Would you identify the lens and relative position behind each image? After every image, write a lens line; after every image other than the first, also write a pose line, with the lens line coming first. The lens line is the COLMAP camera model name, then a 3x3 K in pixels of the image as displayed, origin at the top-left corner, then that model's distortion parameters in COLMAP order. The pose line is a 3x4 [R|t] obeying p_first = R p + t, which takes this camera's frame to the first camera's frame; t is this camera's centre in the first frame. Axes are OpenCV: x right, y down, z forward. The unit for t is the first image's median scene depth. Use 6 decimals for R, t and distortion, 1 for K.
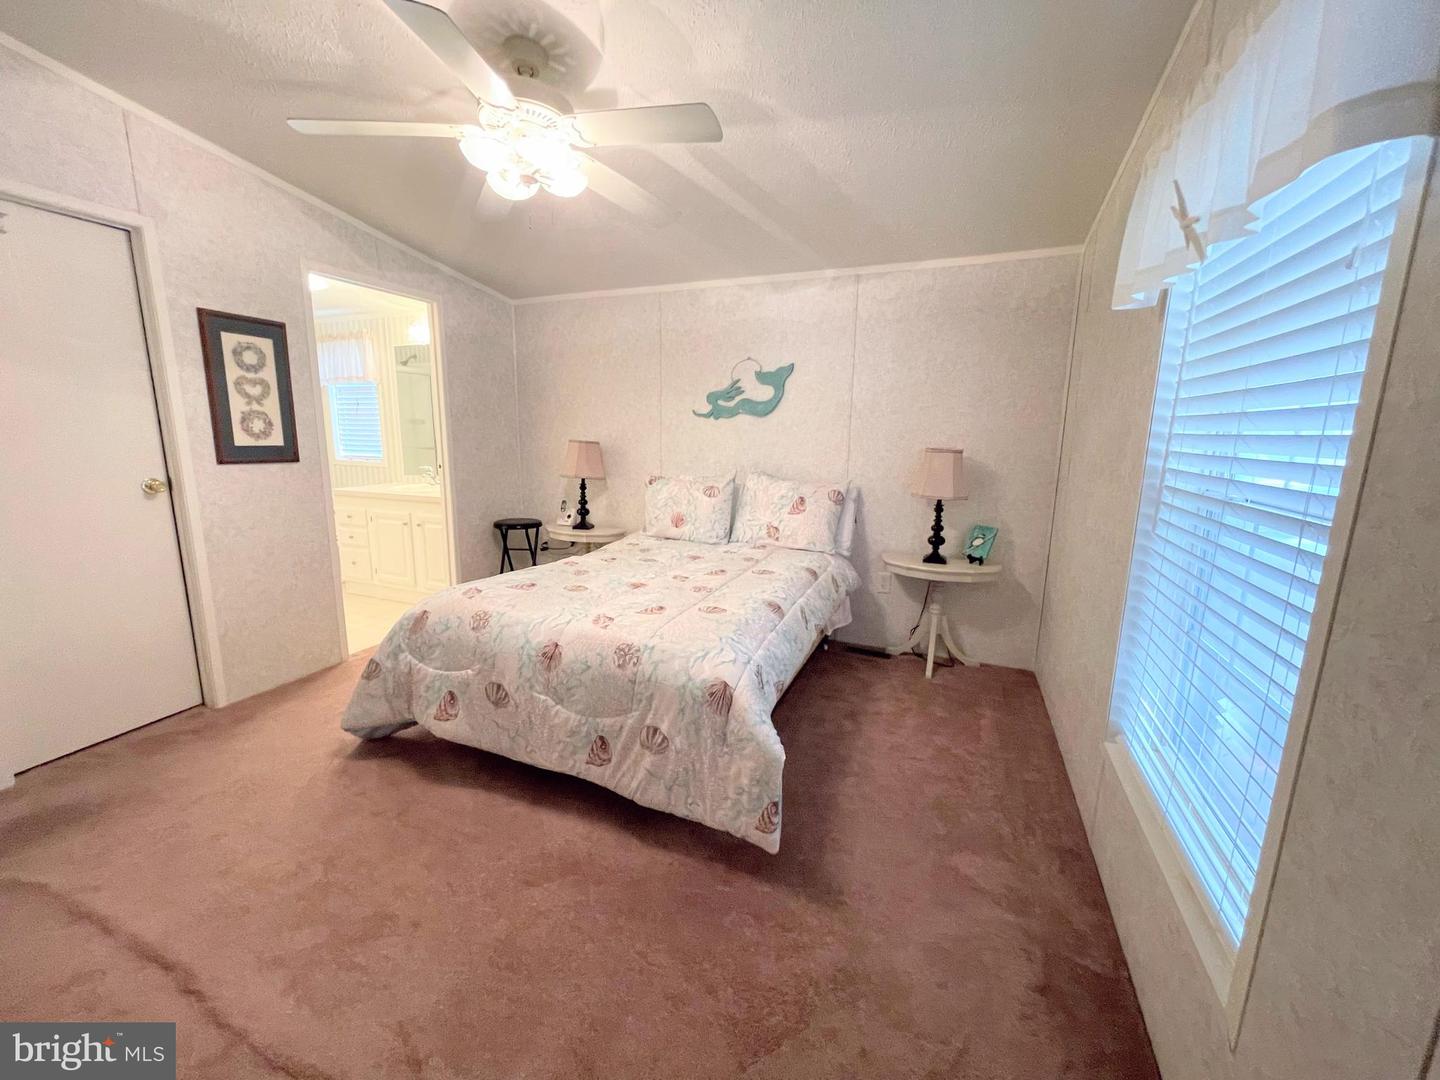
lens RADIAL K [[580.3, 0, 714.6], [0, 580.3, 541.8], [0, 0, 1]] dist [-0.002238, 0.000654]
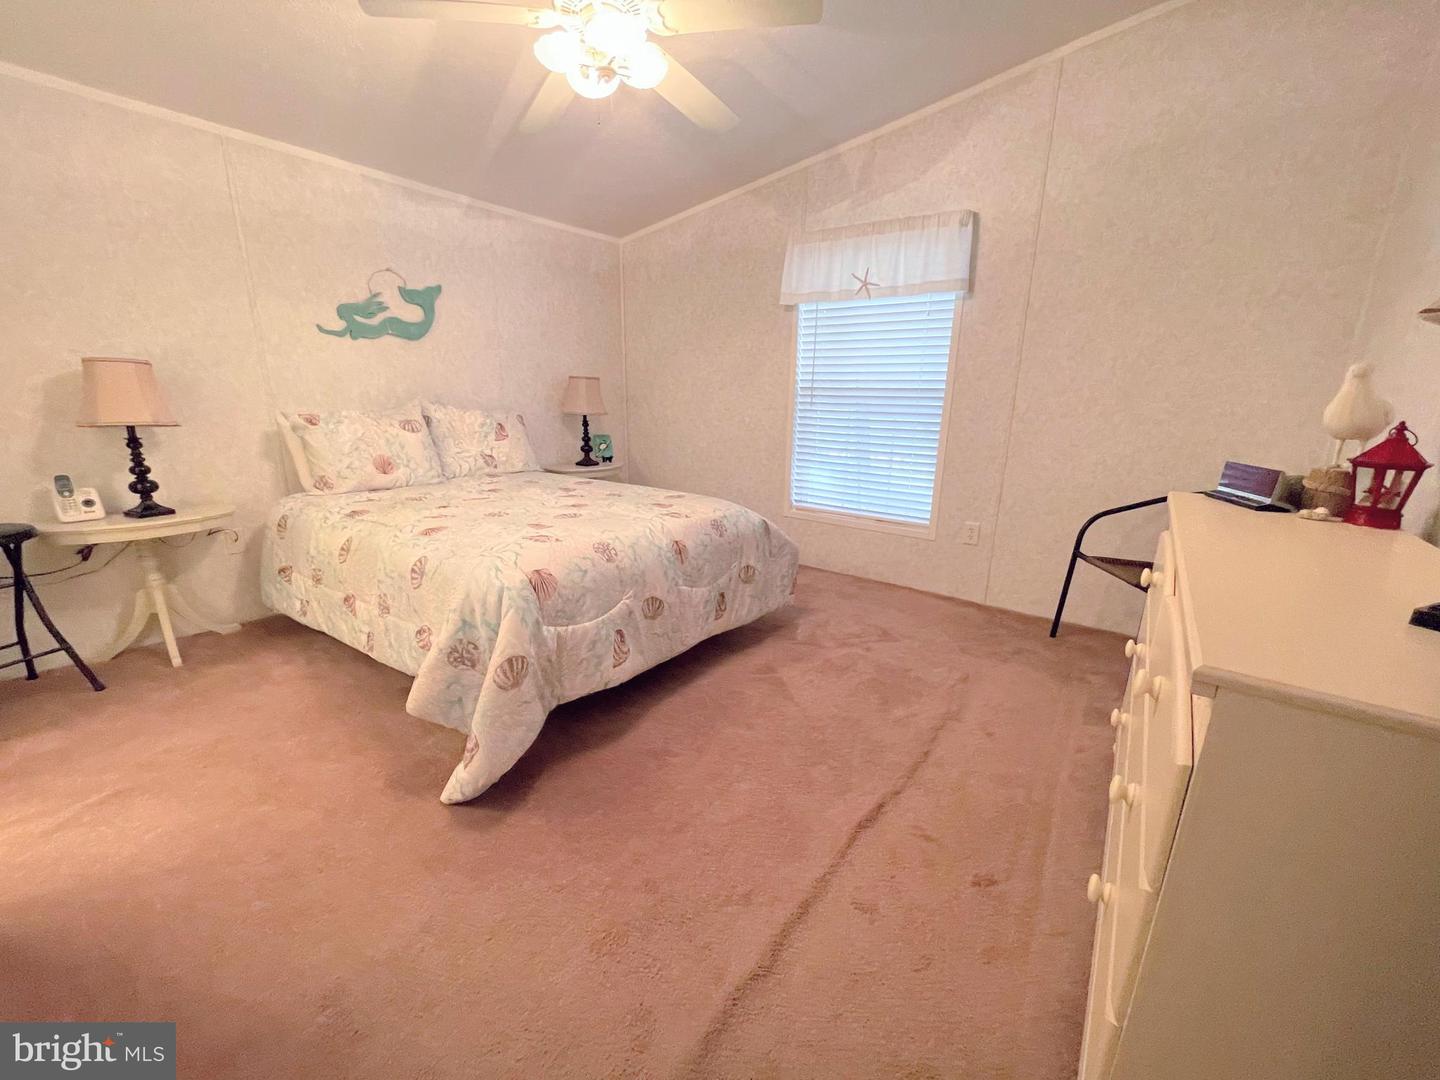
lens RADIAL K [[580.3, 0, 717.9], [0, 580.3, 536.2], [0, 0, 1]] dist [-0.002238, 0.000654]
pose [[0.236965, -0.245384, 0.940018, -0.819250], [0.171165, 0.962986, 0.208232, -0.033497], [-0.956321, 0.111555, 0.270195, 0.383553]]
